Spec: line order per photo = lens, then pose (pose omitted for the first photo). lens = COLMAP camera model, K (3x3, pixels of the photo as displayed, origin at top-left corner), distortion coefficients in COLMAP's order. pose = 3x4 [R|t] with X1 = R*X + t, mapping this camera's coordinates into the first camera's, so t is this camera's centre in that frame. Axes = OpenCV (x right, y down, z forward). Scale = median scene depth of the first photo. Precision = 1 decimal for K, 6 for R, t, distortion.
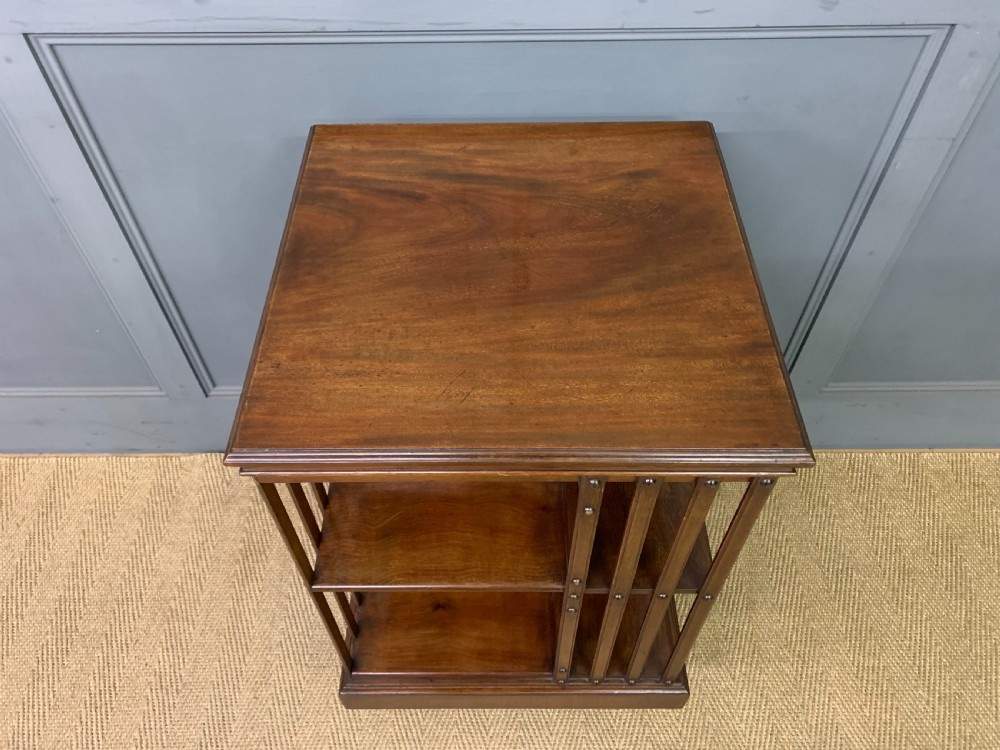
lens RADIAL K [[767.3, 0, 494.6], [0, 767.3, 379.7], [0, 0, 1]] dist [0.011073, -0.002348]
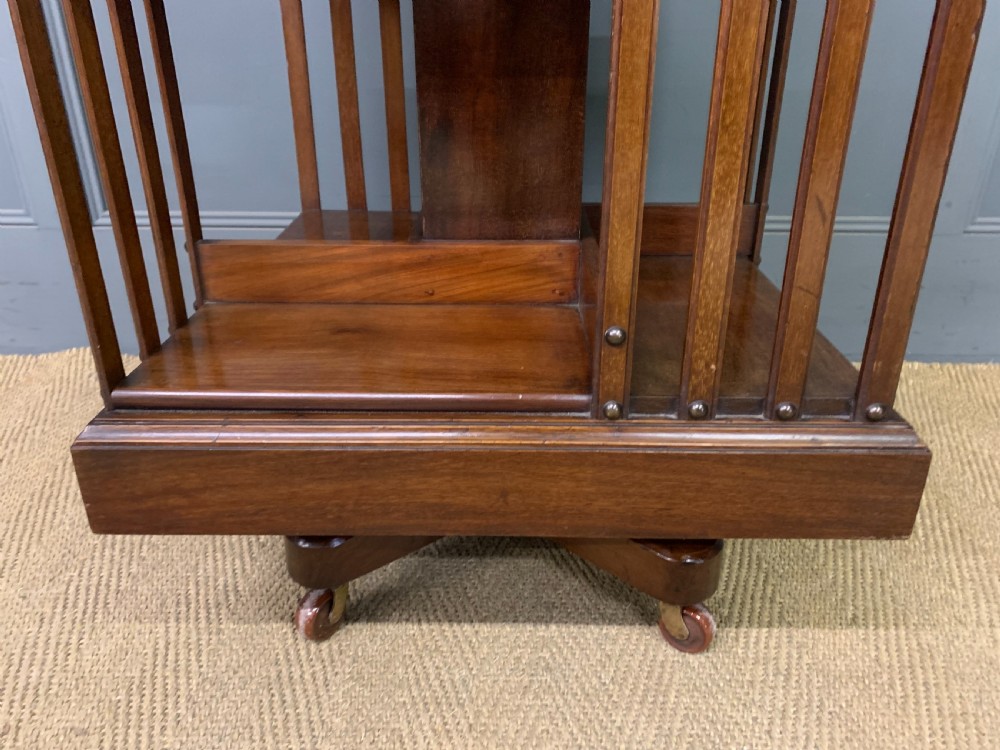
lens RADIAL K [[771.7, 0, 500.0], [0, 771.7, 375.0], [0, 0, 1]] dist [0.007299, -0.000022]
pose [[0.999858, 0.015684, -0.006132, 0.005987], [-0.016796, 0.902540, -0.430278, 0.492875], [-0.001214, 0.430320, 0.902675, 0.469588]]
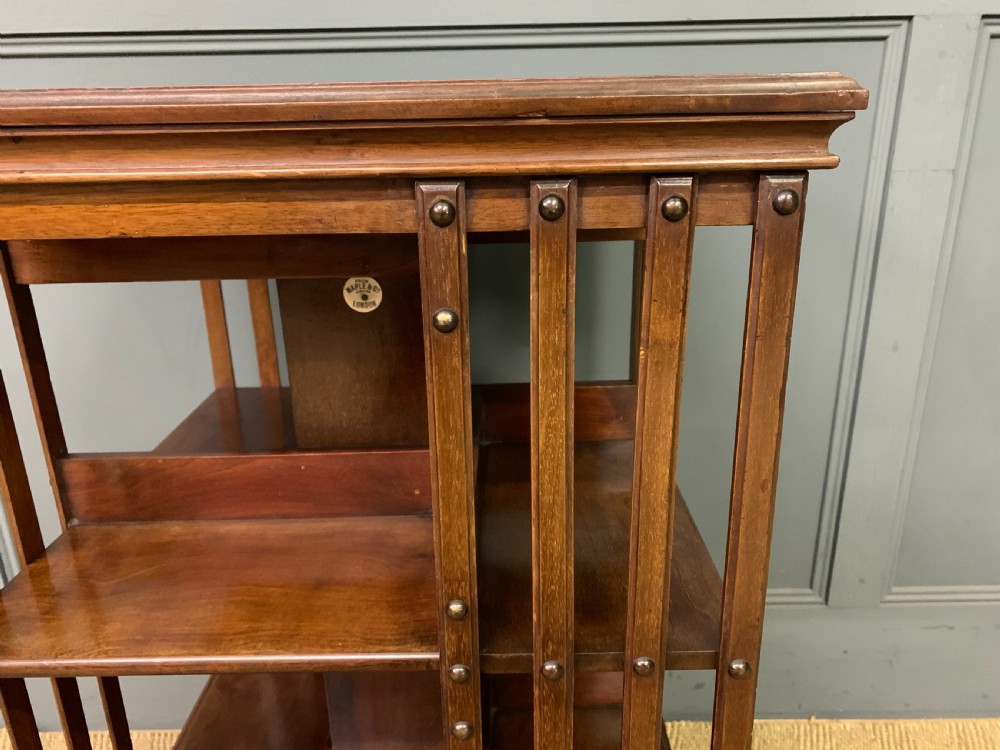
lens RADIAL K [[778.7, 0, 502.4], [0, 778.7, 379.8], [0, 0, 1]] dist [0.005449, -0.001071]
pose [[0.999966, -0.008165, -0.000912, 0.084961], [0.006396, 0.843315, -0.537382, 0.251254], [0.005157, 0.537358, 0.843338, 0.317928]]
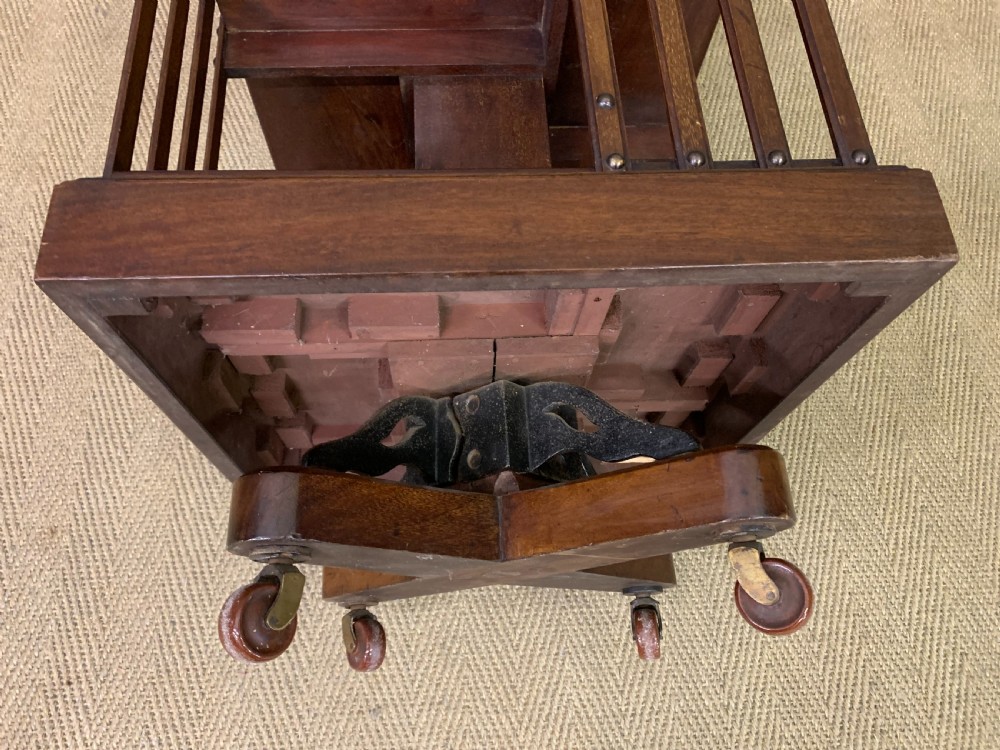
lens RADIAL K [[771.7, 0, 500.0], [0, 771.7, 375.0], [0, 0, 1]] dist [0.007299, -0.000022]
pose [[0.996950, -0.033077, 0.070690, -0.059175], [0.012269, 0.960907, 0.276600, 0.310020], [-0.077076, -0.274889, 0.958382, 0.246670]]
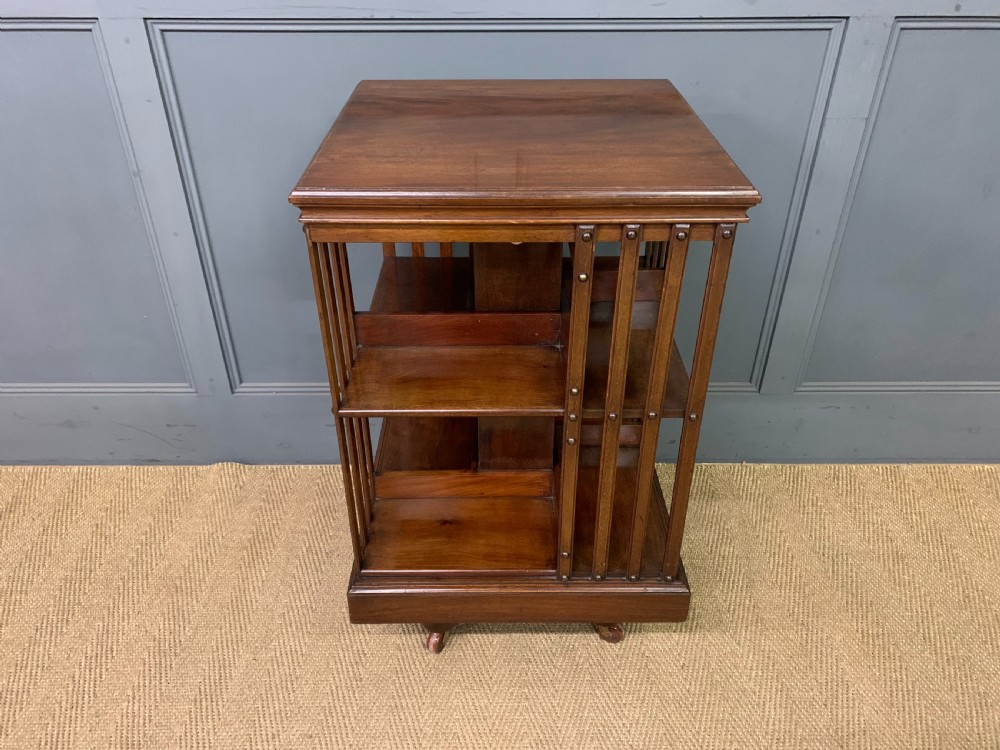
lens RADIAL K [[766.5, 0, 496.2], [0, 766.5, 372.8], [0, 0, 1]] dist [0.010384, -0.001576]
pose [[0.999964, 0.005076, 0.006854, -0.010927], [-0.002746, 0.952439, -0.304718, 0.360108], [-0.008075, 0.304688, 0.952418, -0.047921]]
